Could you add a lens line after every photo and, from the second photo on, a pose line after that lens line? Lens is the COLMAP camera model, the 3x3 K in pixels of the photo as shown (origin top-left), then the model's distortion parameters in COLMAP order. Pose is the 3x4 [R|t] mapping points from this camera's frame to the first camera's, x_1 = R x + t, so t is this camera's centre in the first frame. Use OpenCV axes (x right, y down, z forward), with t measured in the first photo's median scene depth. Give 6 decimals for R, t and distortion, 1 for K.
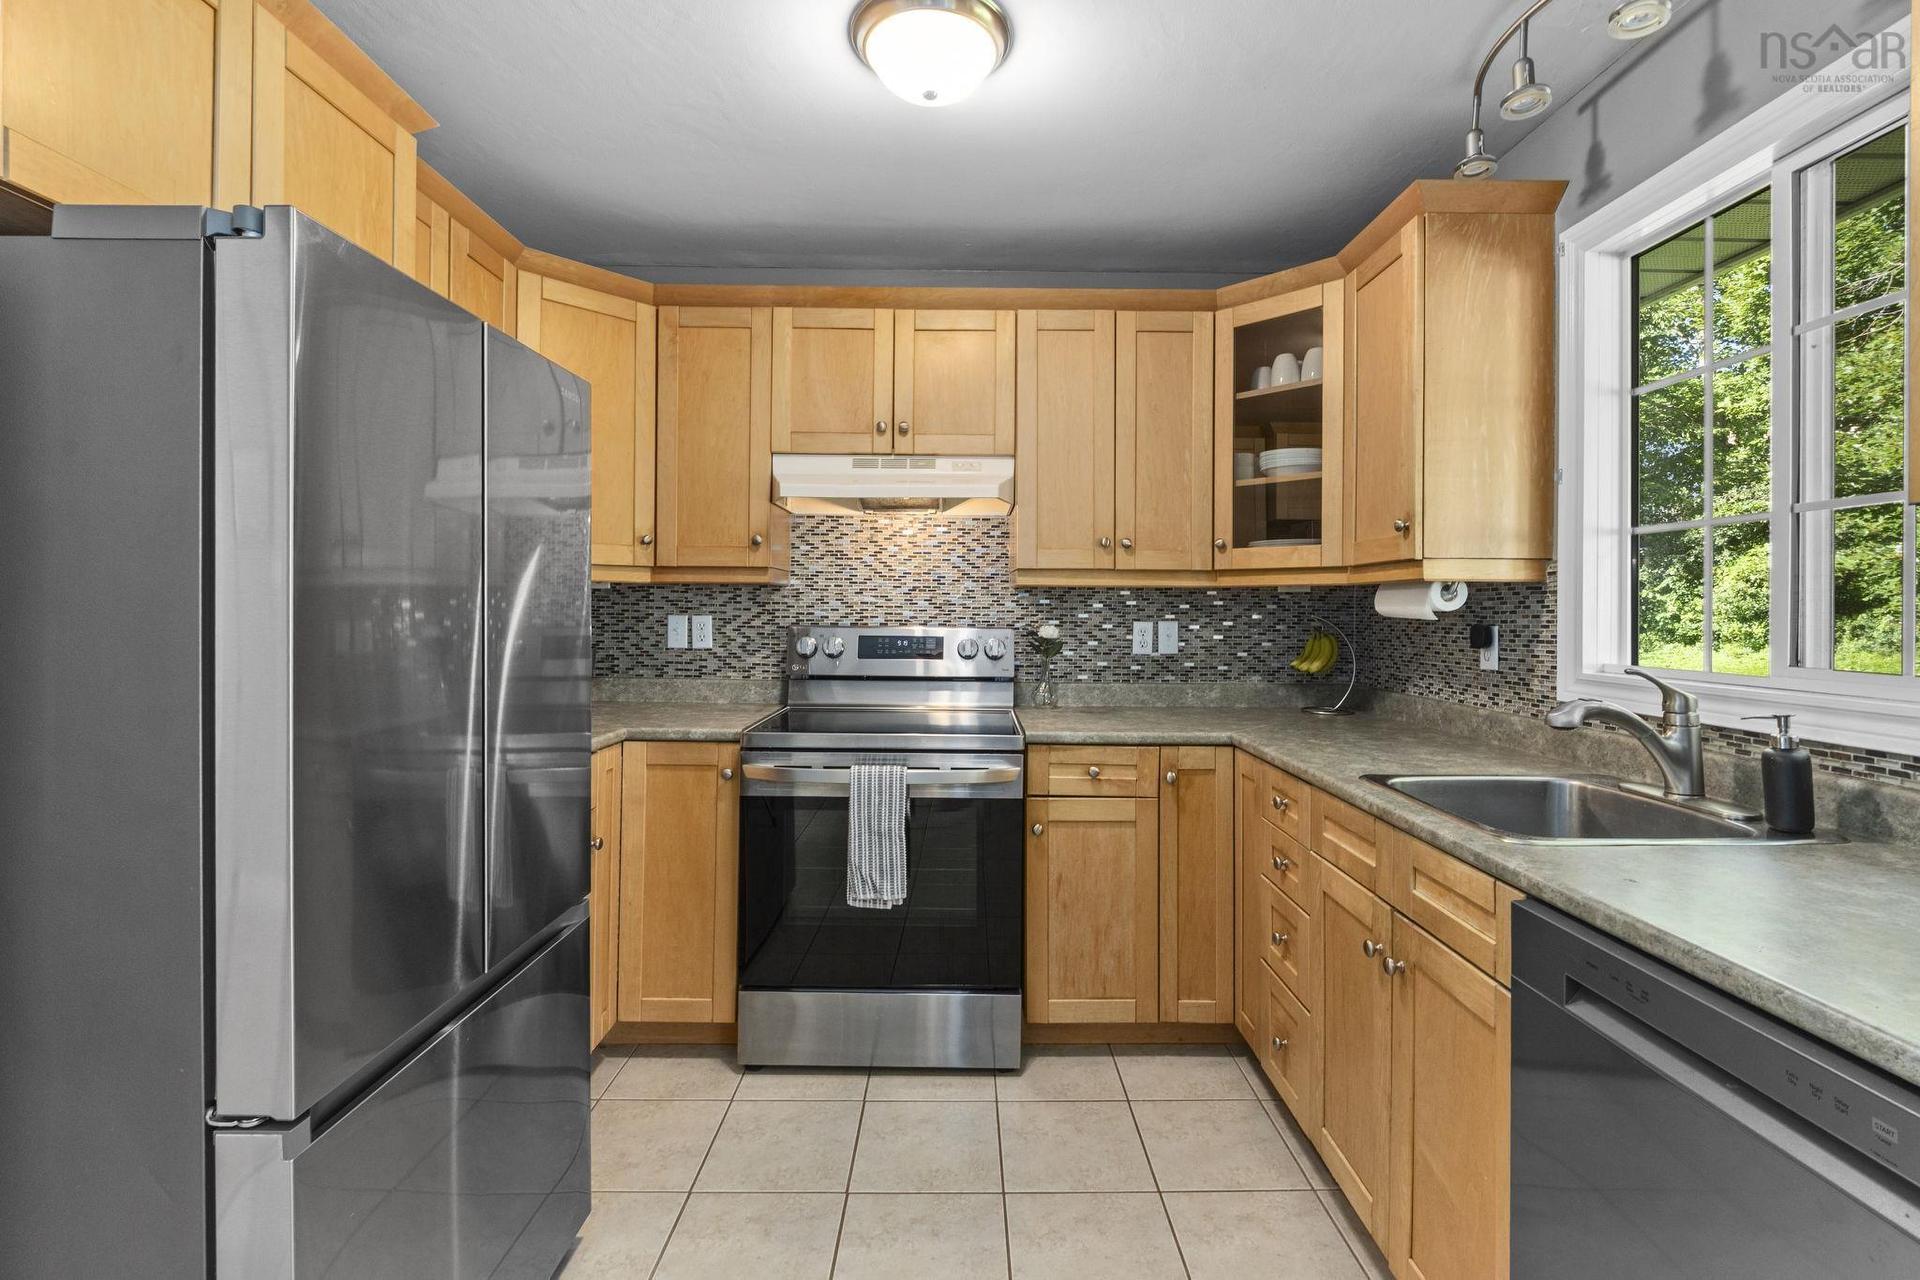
lens RADIAL K [[852.0, 0, 968.5], [0, 852.0, 611.7], [0, 0, 1]] dist [0.003395, -0.005999]
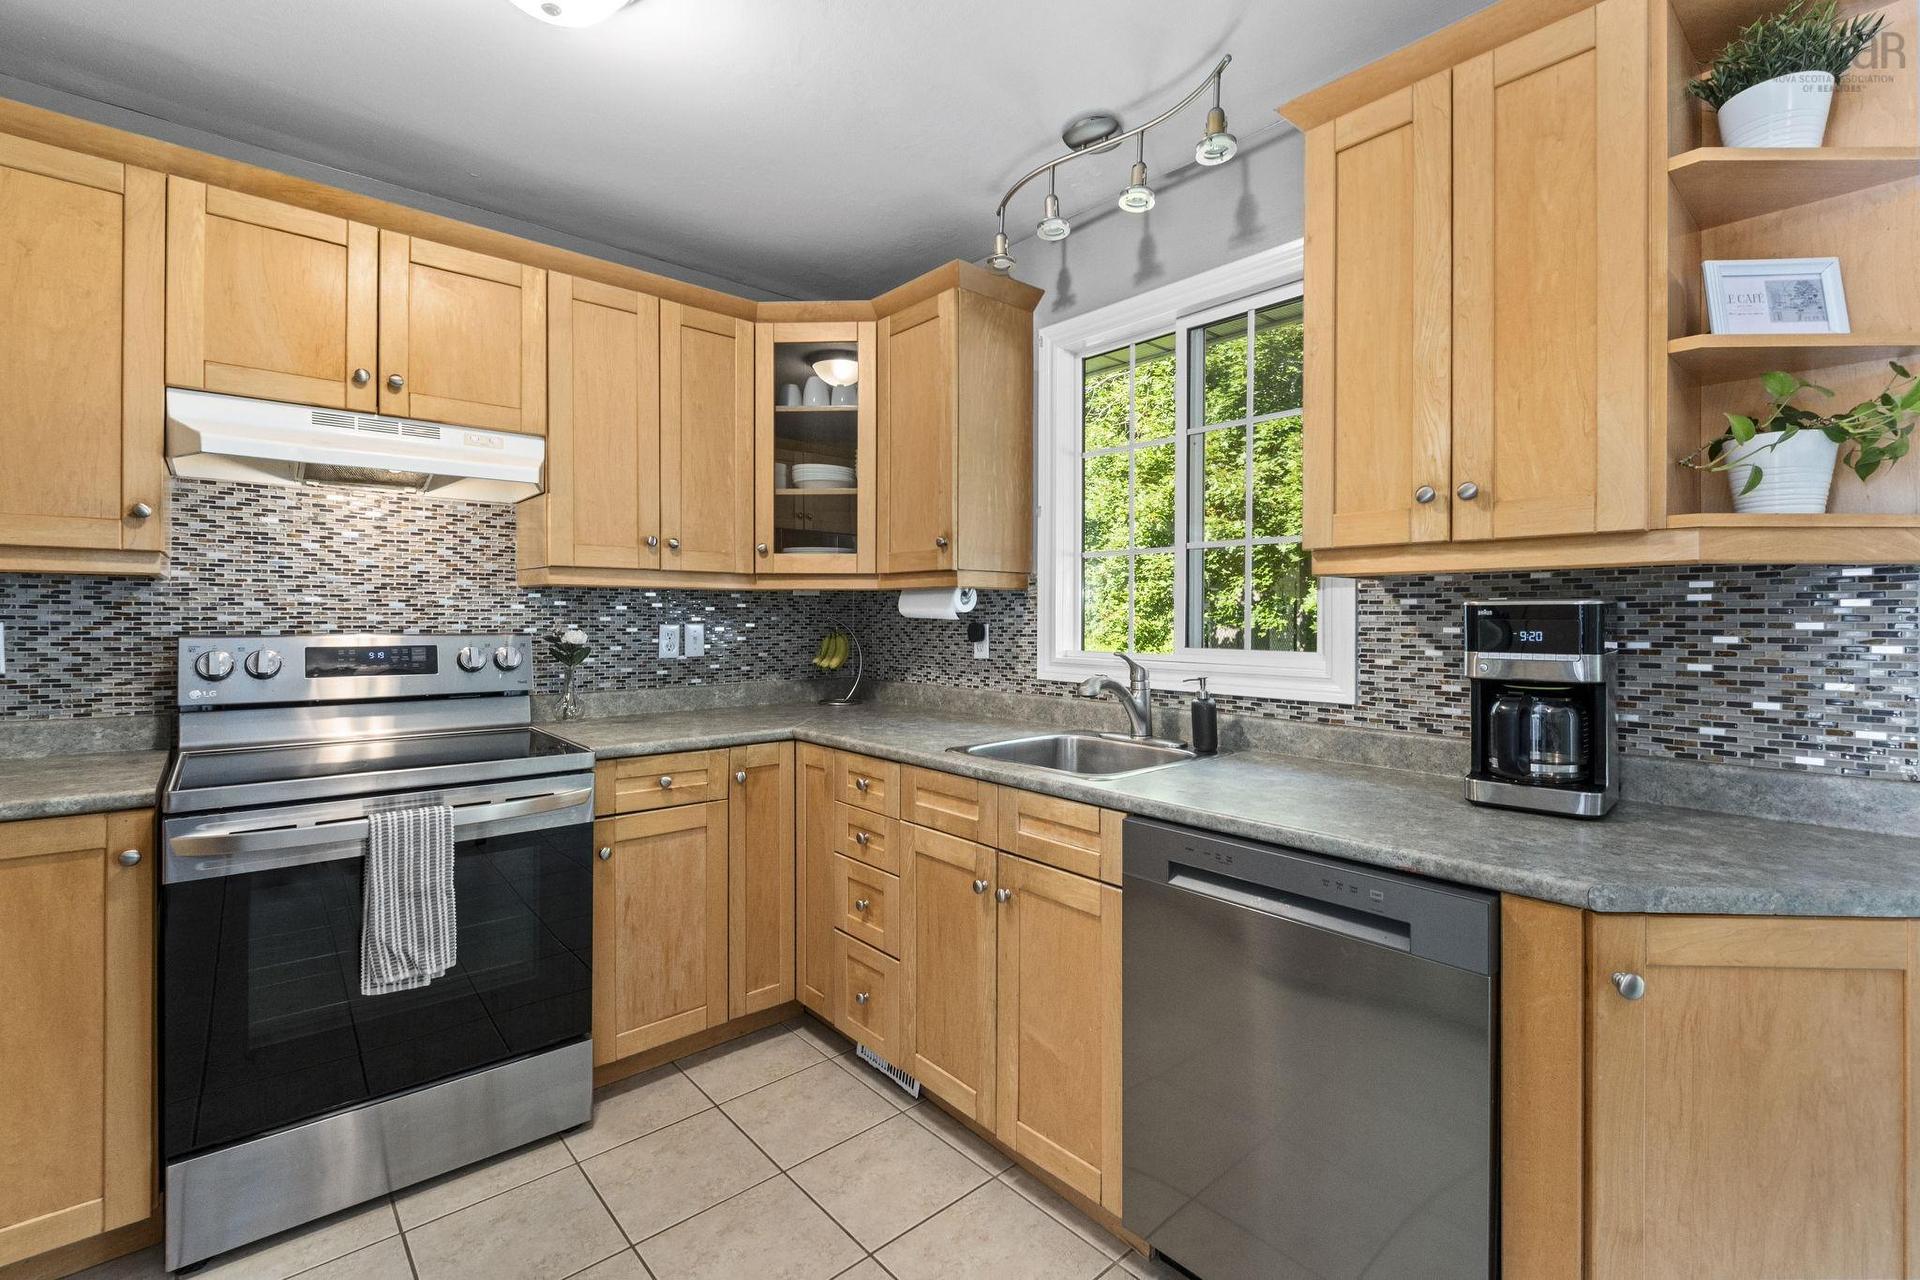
lens RADIAL K [[827.9, 0, 1013.0], [0, 827.9, 623.0], [0, 0, 1]] dist [0.000507, -0.005030]
pose [[0.747270, -0.010945, 0.664430, -0.171813], [0.004052, 0.999921, 0.011914, 0.000594], [-0.664508, -0.006211, 0.747256, 0.048182]]
